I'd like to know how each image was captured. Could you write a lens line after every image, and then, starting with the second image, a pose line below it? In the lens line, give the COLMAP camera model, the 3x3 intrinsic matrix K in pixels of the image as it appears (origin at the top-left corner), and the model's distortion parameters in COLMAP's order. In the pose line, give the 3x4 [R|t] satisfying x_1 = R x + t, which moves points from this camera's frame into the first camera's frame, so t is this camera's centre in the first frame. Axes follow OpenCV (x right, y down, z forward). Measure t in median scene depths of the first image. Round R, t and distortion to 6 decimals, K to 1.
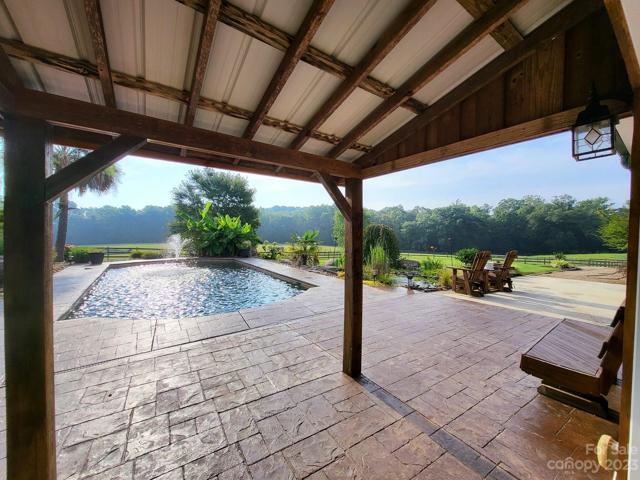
lens RADIAL K [[255.1, 0, 320.0], [0, 255.1, 240.0], [0, 0, 1]] dist [0.001346, 0.000147]
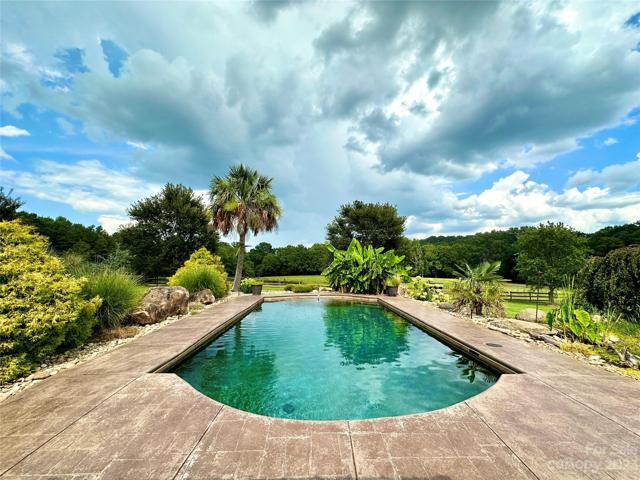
lens RADIAL K [[255.1, 0, 320.0], [0, 255.1, 240.0], [0, 0, 1]] dist [0.001346, 0.000147]
pose [[0.831782, -0.062939, -0.551524, -0.014098], [-0.009386, 0.991815, -0.127340, -0.002245], [0.555024, 0.111096, 0.824382, 0.110169]]
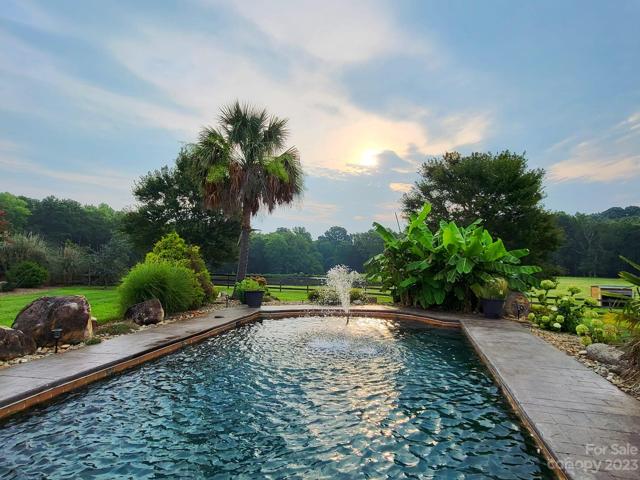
lens RADIAL K [[347.6, 0, 320.0], [0, 347.6, 240.0], [0, 0, 1]] dist [0.022387, 0.000160]
pose [[0.643416, -0.049831, -0.763893, -0.015574], [-0.012700, 0.997047, -0.075737, -0.008260], [0.765411, 0.058432, 0.640883, 0.248434]]
